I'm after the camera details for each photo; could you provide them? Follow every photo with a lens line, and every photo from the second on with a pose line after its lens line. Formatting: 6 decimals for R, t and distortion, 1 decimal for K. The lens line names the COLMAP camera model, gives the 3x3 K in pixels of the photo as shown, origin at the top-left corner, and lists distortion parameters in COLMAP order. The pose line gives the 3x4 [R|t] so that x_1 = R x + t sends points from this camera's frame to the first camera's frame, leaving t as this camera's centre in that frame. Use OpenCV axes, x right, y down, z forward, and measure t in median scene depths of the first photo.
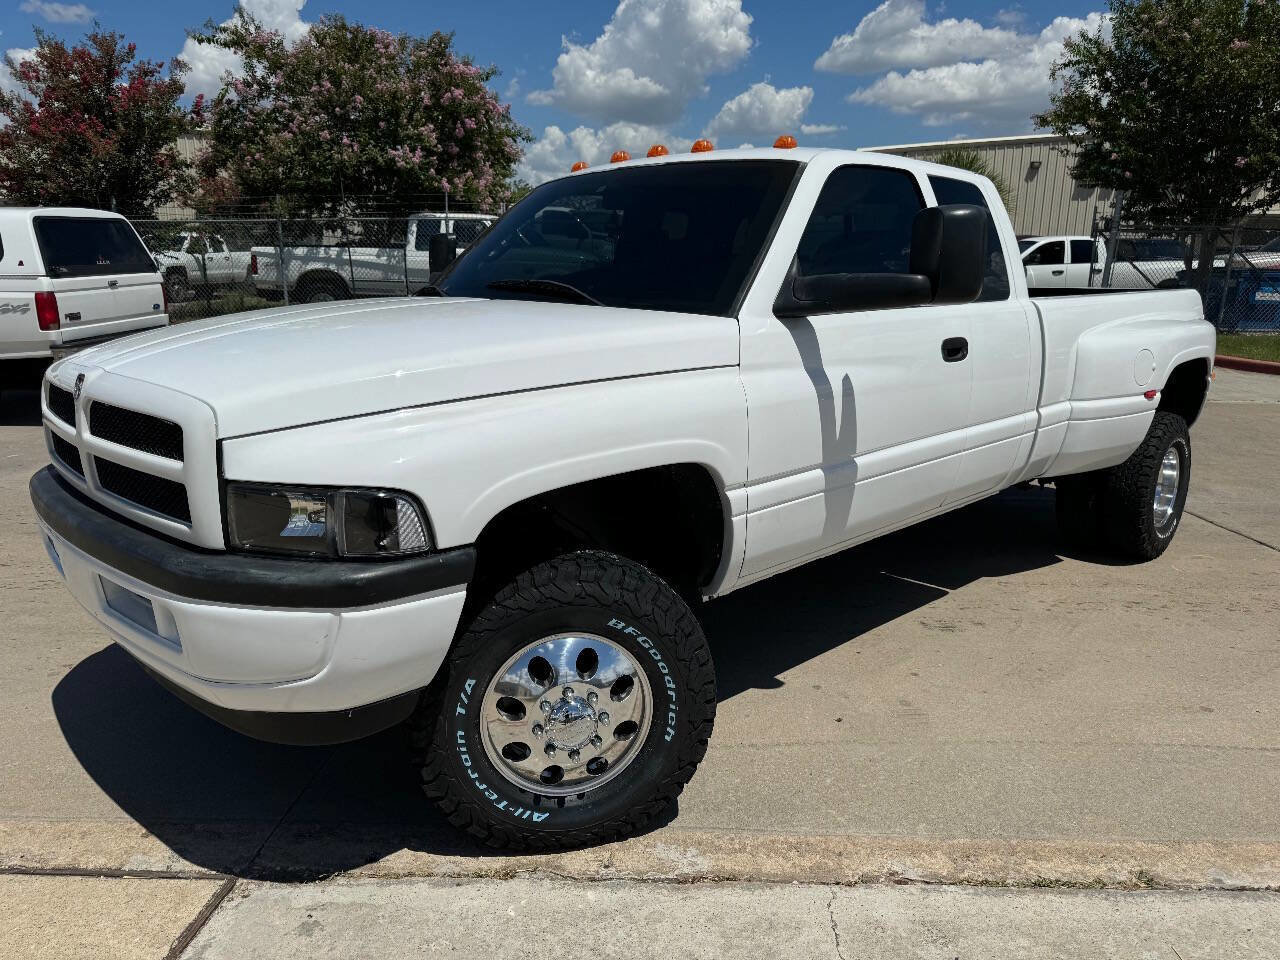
lens RADIAL K [[913.7, 0, 636.3], [0, 913.7, 488.2], [0, 0, 1]] dist [0.024826, -0.033053]
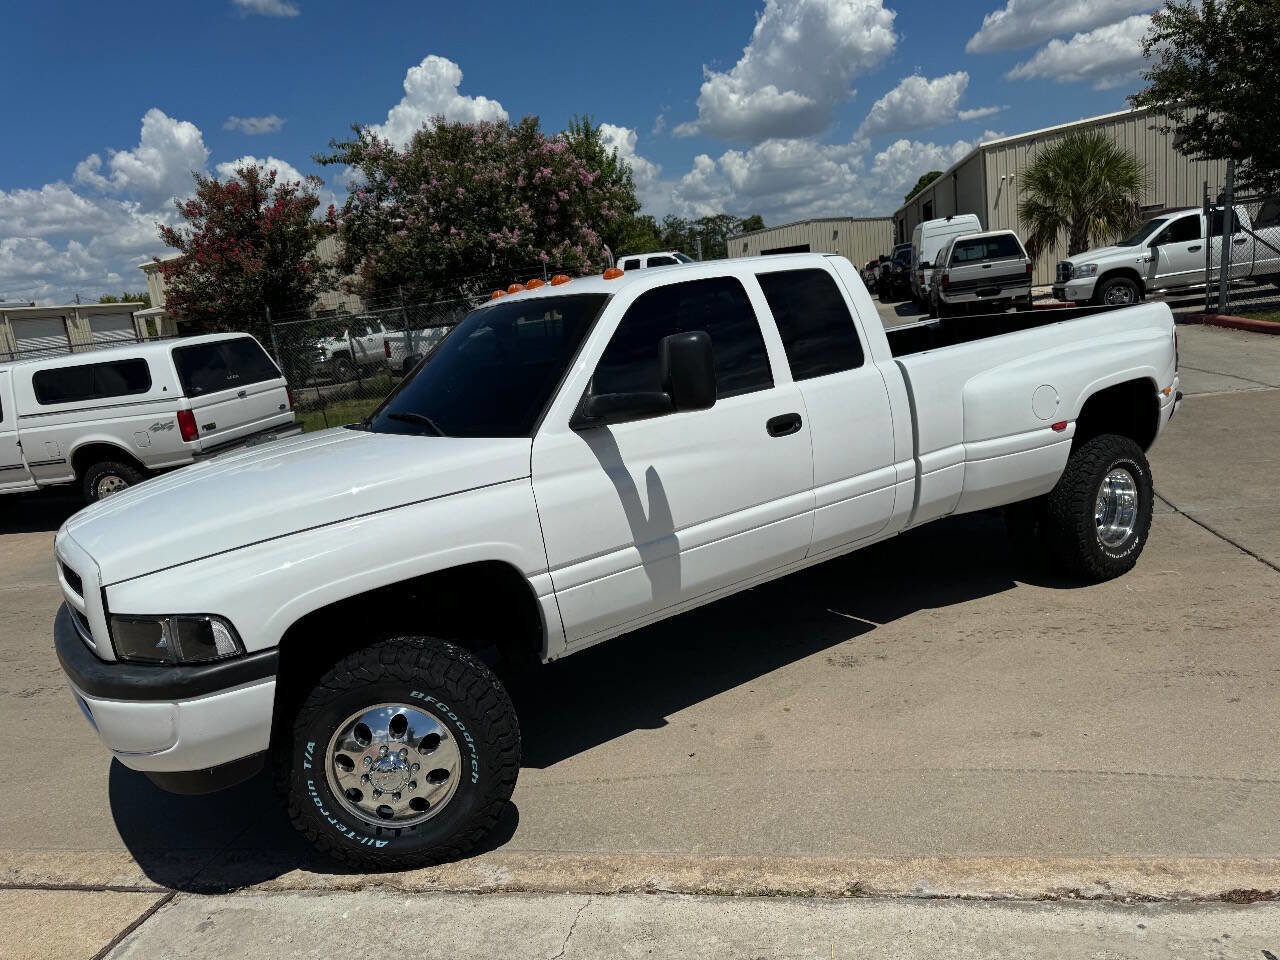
lens RADIAL K [[913.7, 0, 636.8], [0, 913.7, 488.4], [0, 0, 1]] dist [0.024826, -0.033053]
pose [[0.976980, -0.089557, -0.193621, 0.449964], [0.084686, 0.995851, -0.033306, -0.058900], [0.195800, 0.016142, 0.980511, -0.180931]]
